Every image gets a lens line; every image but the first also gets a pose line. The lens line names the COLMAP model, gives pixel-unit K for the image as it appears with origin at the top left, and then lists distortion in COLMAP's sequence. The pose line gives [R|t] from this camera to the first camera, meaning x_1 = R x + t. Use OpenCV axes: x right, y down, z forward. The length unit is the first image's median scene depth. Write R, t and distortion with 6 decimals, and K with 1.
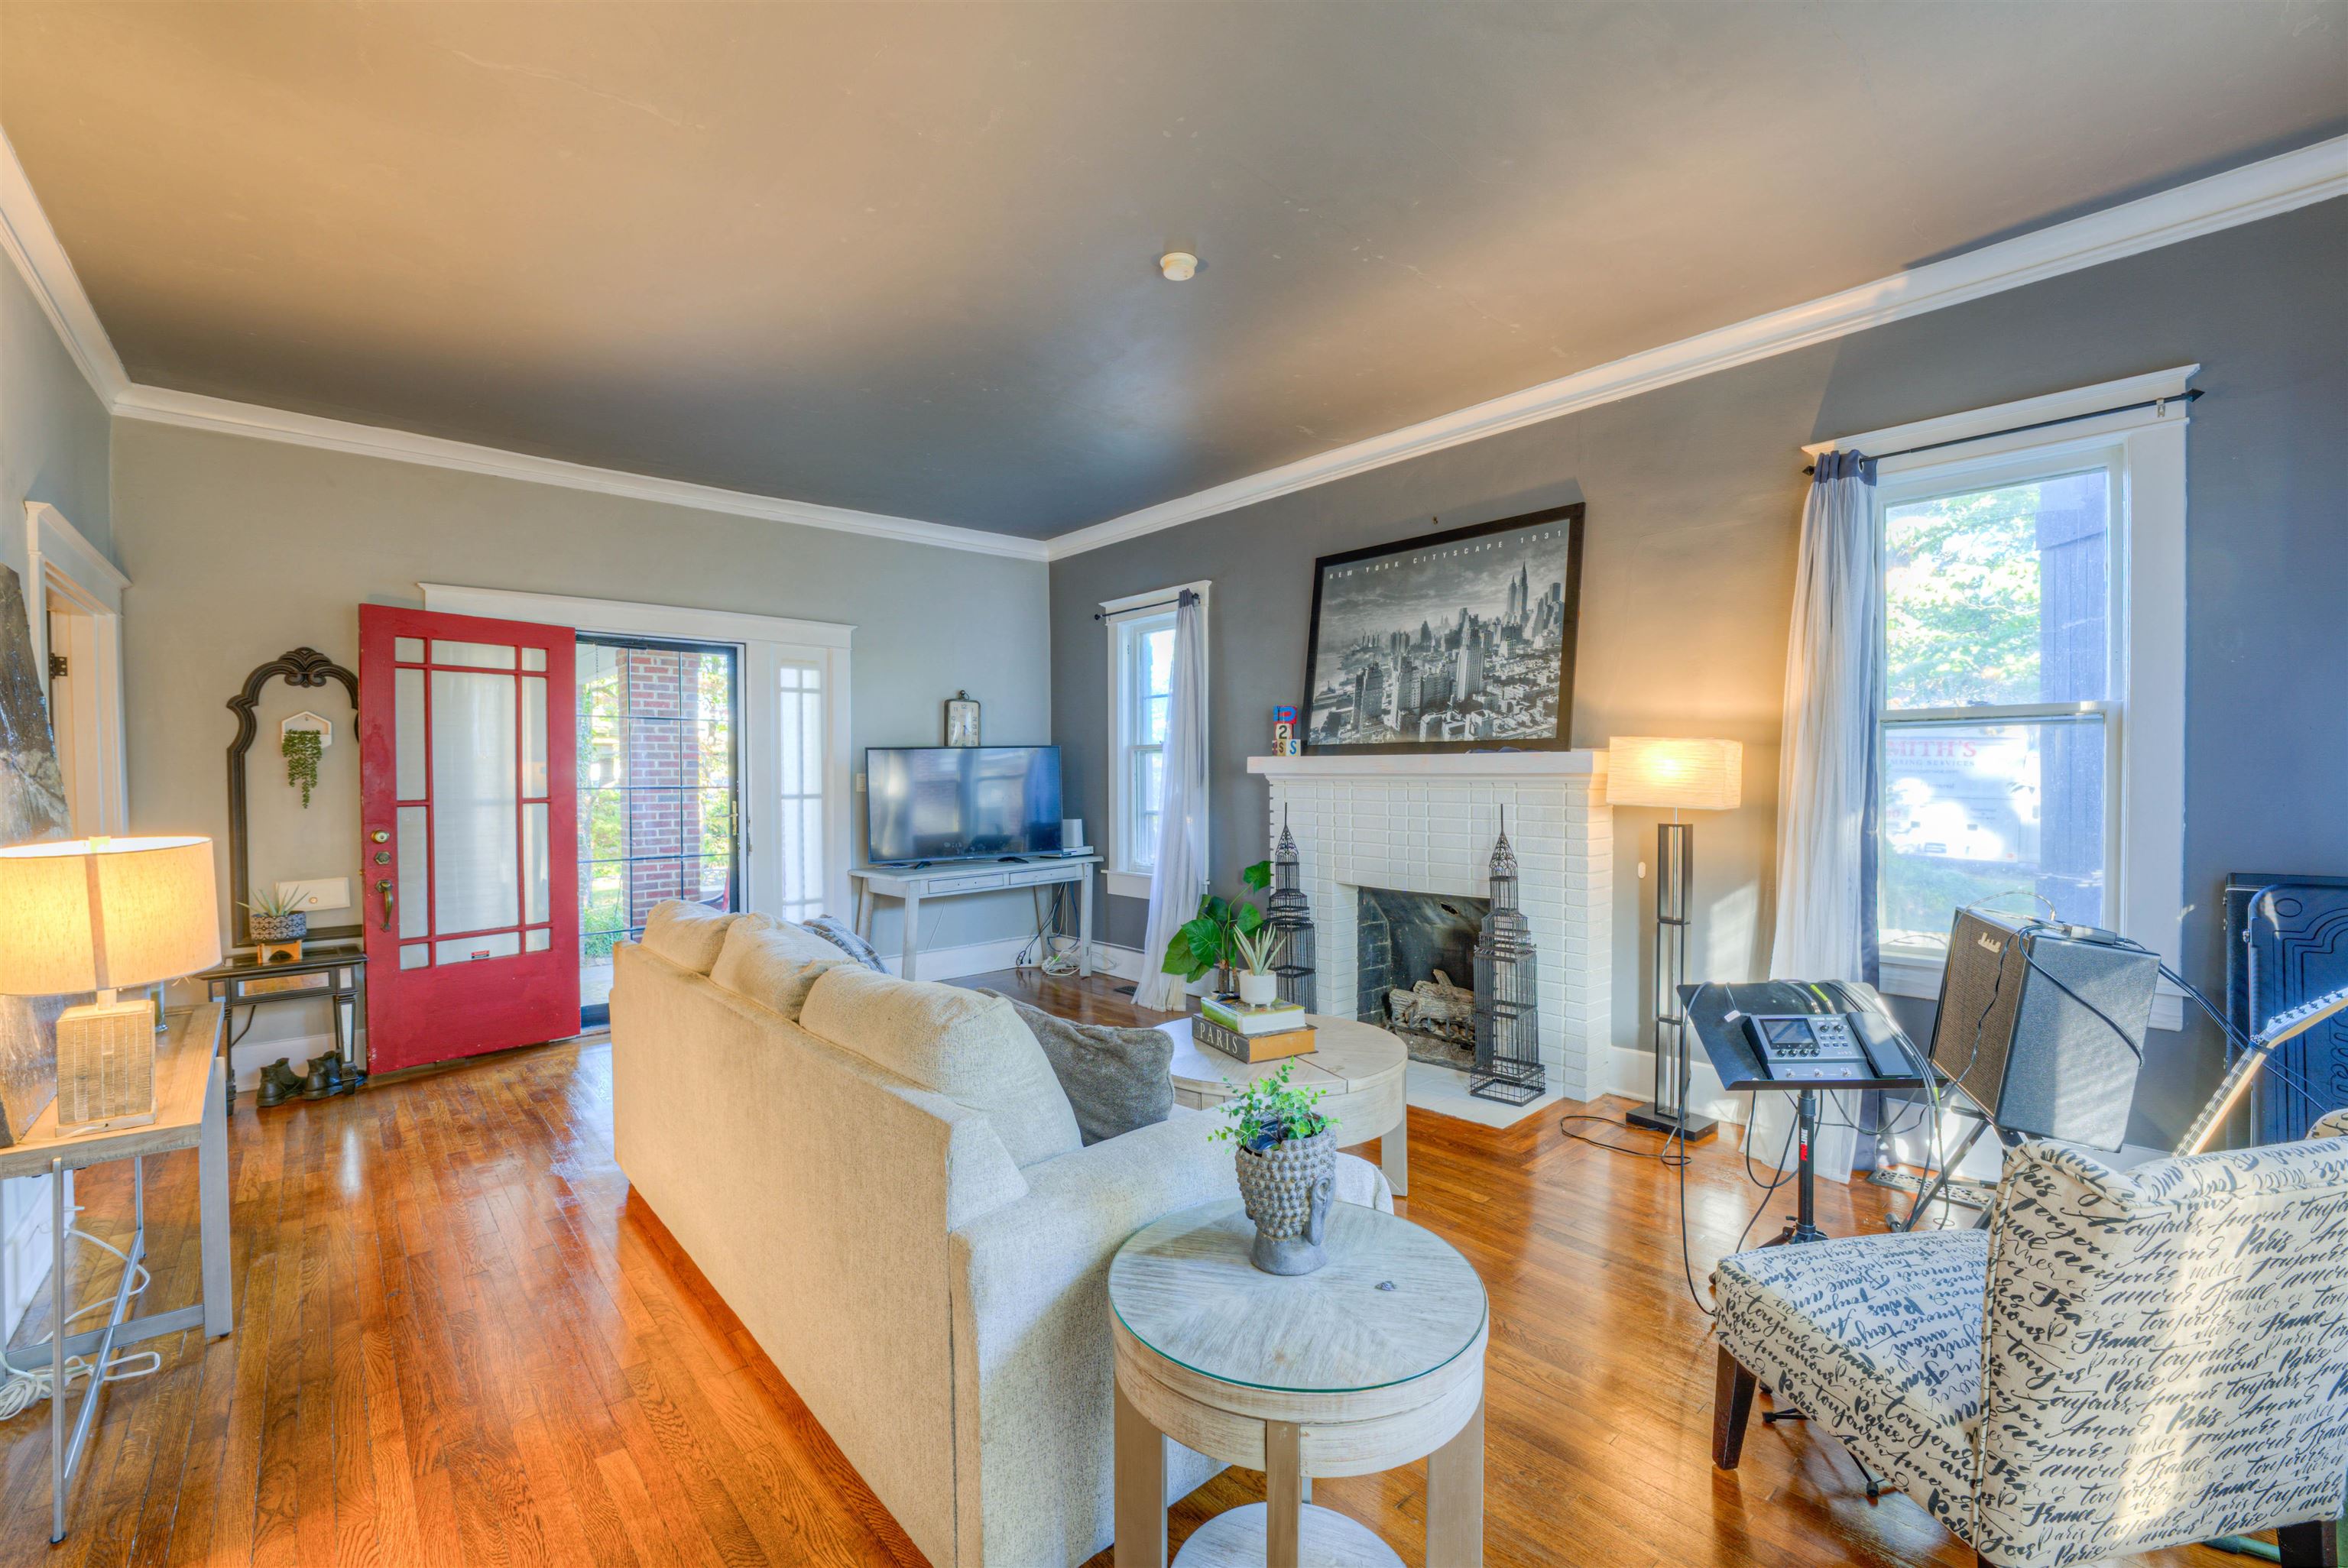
lens RADIAL K [[955.0, 0, 1170.8], [0, 955.0, 789.7], [0, 0, 1]] dist [-0.025547, -0.000055]
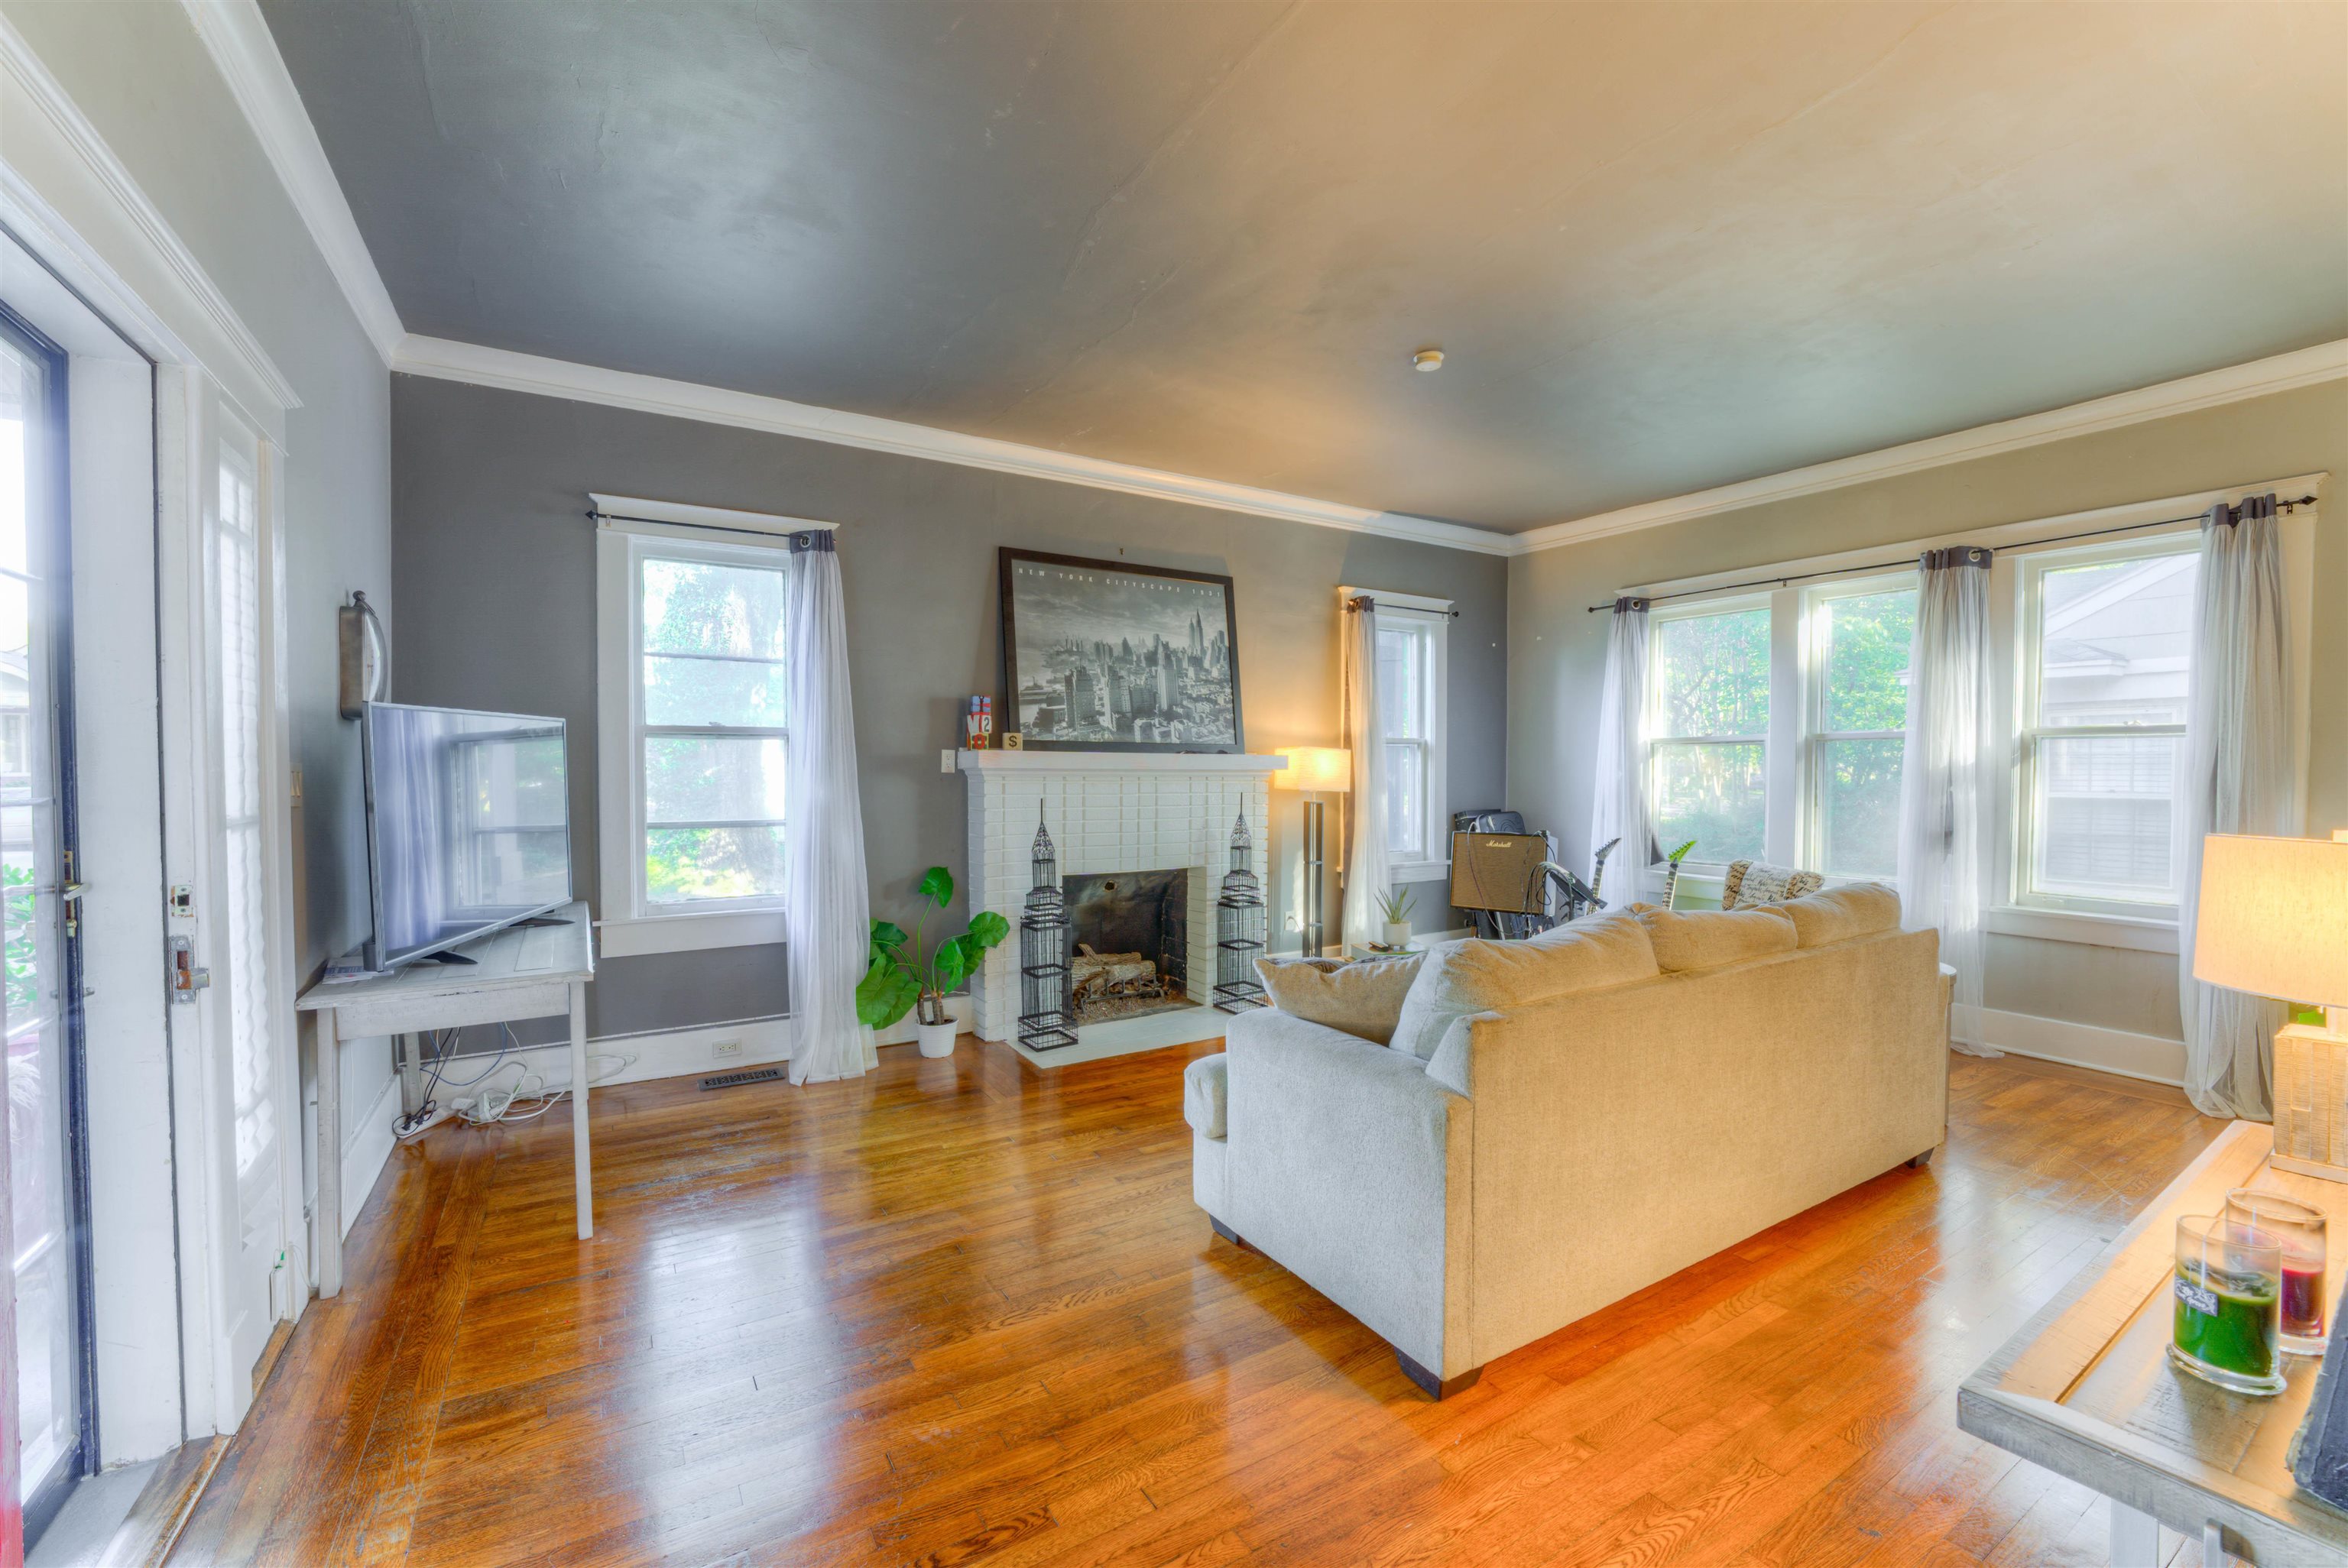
lens RADIAL K [[943.8, 0, 1167.4], [0, 943.8, 785.8], [0, 0, 1]] dist [-0.018202, 0.000031]
pose [[0.203149, -0.012257, 0.979071, -0.872819], [0.013588, 0.999861, 0.009698, -0.007932], [-0.979054, 0.011333, 0.203287, 0.742841]]
